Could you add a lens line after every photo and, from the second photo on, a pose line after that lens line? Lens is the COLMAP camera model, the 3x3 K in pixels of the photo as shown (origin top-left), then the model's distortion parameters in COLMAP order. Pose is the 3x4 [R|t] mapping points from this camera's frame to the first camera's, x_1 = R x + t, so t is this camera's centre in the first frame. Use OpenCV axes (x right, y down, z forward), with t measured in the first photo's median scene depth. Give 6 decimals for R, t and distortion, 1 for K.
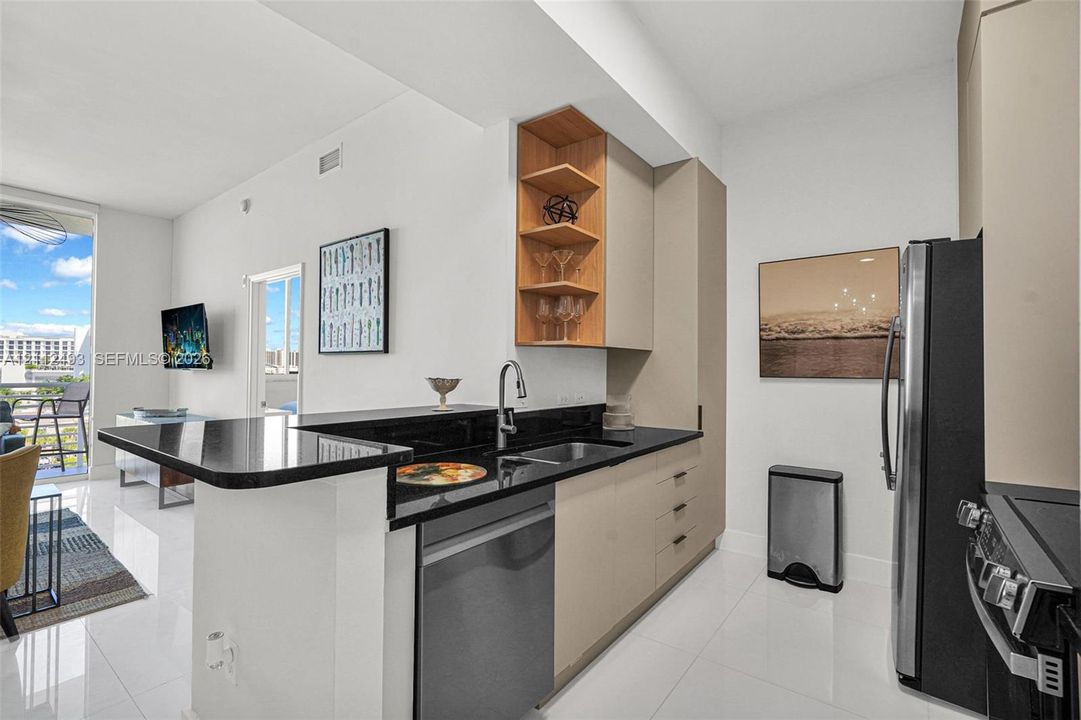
lens RADIAL K [[485.6, 0, 551.9], [0, 485.6, 358.1], [0, 0, 1]] dist [-0.010209, 0.000001]
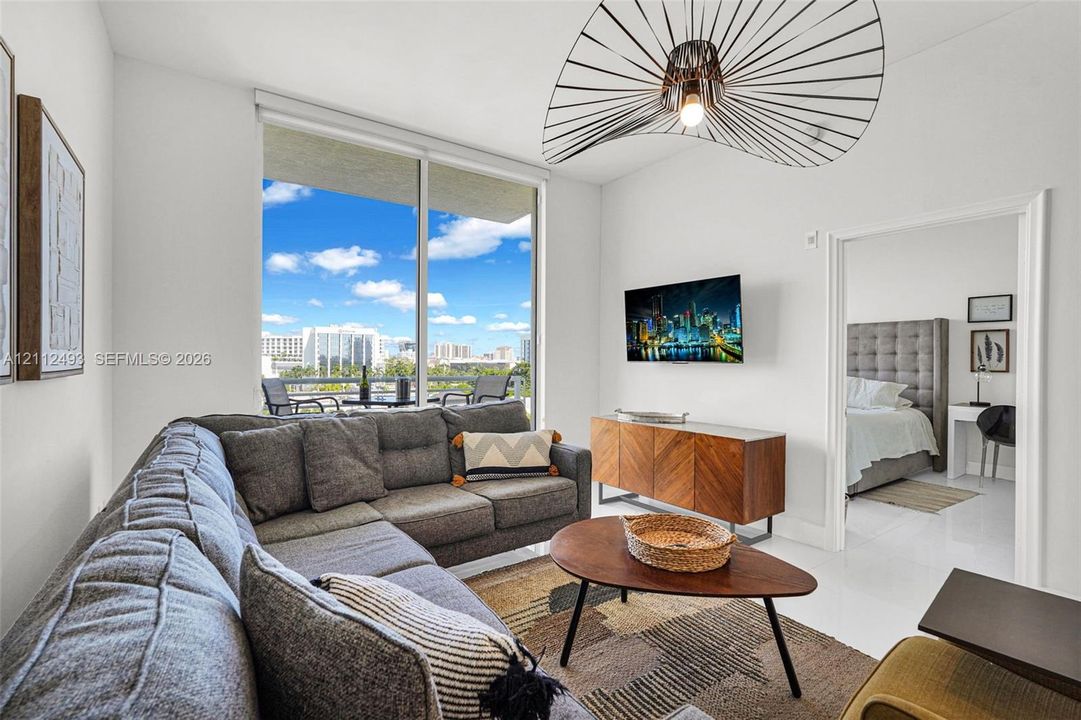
lens RADIAL K [[485.6, 0, 540.0], [0, 485.6, 357.1], [0, 0, 1]] dist [-0.010209, 0.000001]
pose [[0.950348, -0.006824, -0.311114, -0.479003], [0.012974, 0.999759, 0.017703, -0.004547], [0.310918, -0.020860, 0.950208, 0.075426]]
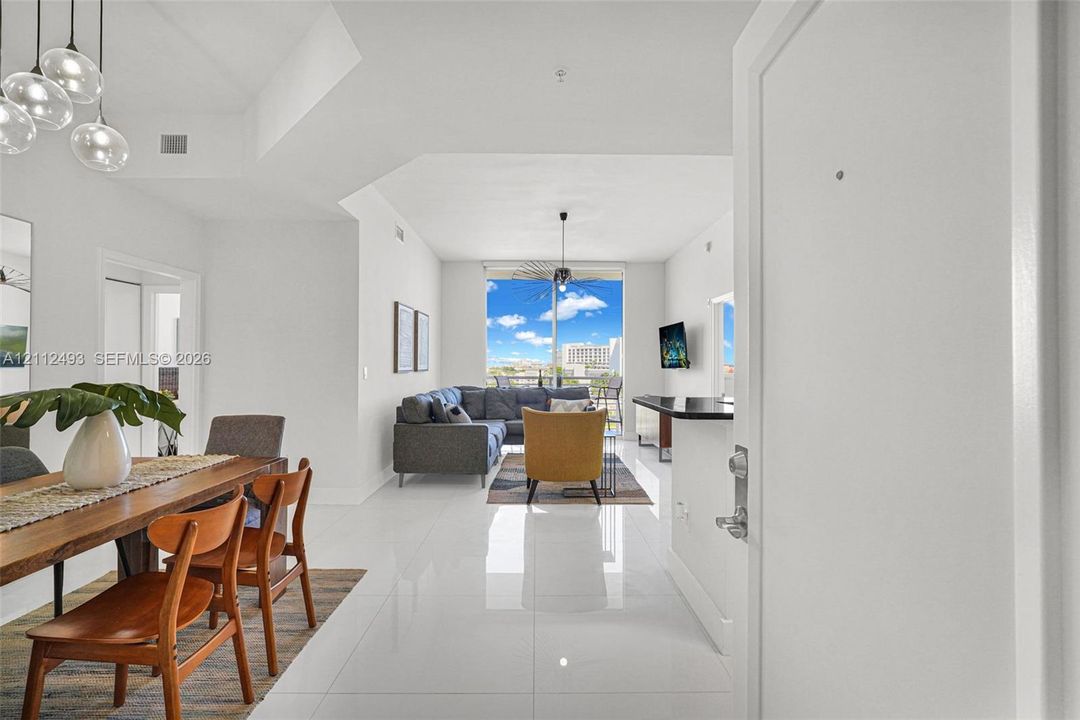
lens RADIAL K [[485.1, 0, 541.6], [0, 485.1, 361.6], [0, 0, 1]] dist [-0.010209, 0.000001]
pose [[0.605764, -0.008155, -0.795602, 0.121430], [0.014783, 0.999890, 0.001006, -0.003610], [0.795507, -0.012370, 0.605818, -0.148529]]
